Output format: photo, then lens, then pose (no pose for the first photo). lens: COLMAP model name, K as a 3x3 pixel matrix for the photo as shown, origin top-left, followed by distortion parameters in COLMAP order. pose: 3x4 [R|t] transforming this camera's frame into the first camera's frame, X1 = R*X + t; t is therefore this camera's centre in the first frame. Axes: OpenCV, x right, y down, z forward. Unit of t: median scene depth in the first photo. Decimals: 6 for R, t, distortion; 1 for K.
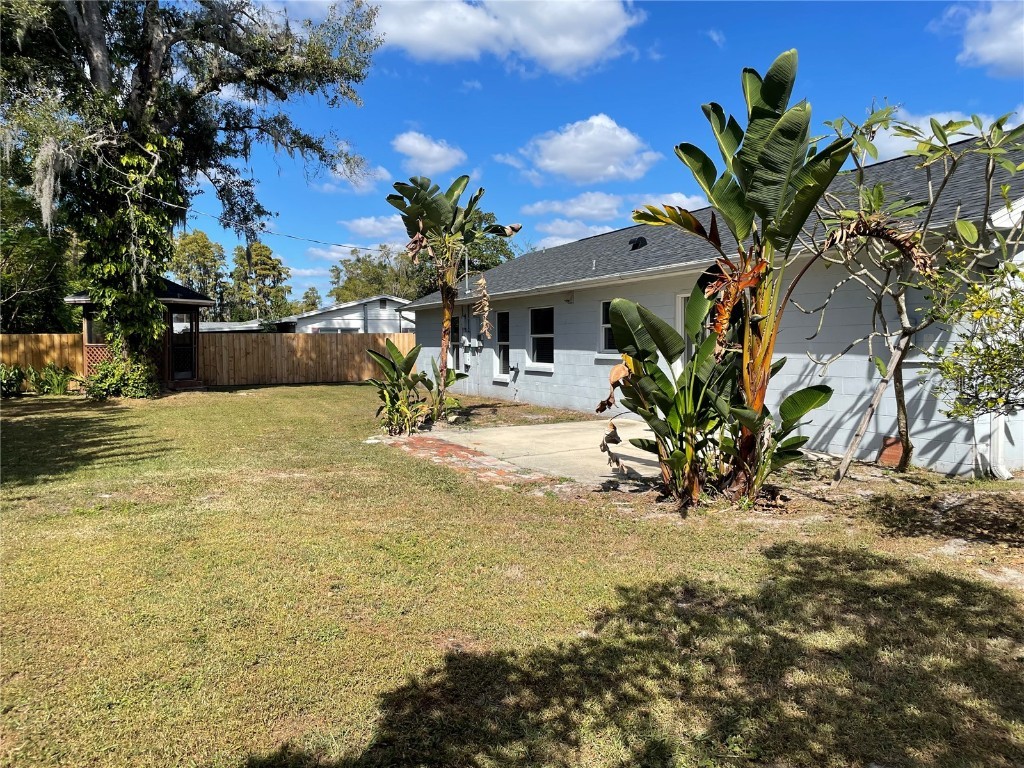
lens RADIAL K [[778.0, 0, 516.3], [0, 778.0, 384.9], [0, 0, 1]] dist [0.092849, -0.122054]
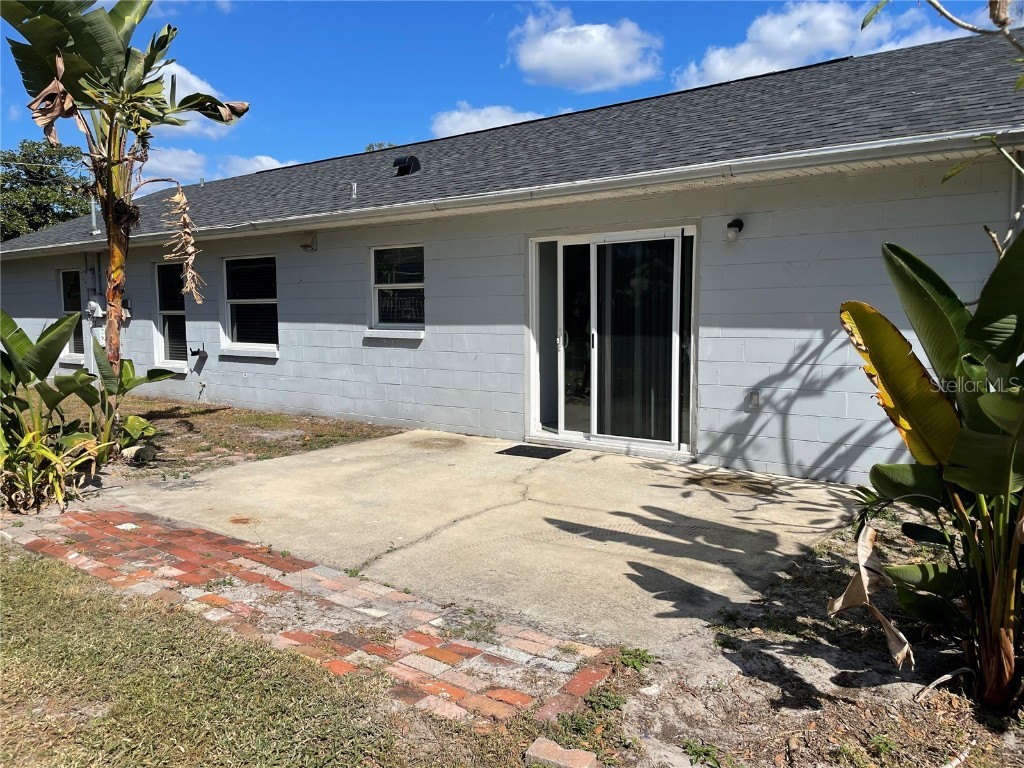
lens RADIAL K [[778.0, 0, 510.4], [0, 778.0, 385.7], [0, 0, 1]] dist [0.092849, -0.122054]
pose [[0.886108, -0.041783, 0.461592, -0.092437], [0.024607, 0.998765, 0.043171, -0.018279], [-0.462826, -0.026896, 0.886041, 0.368131]]
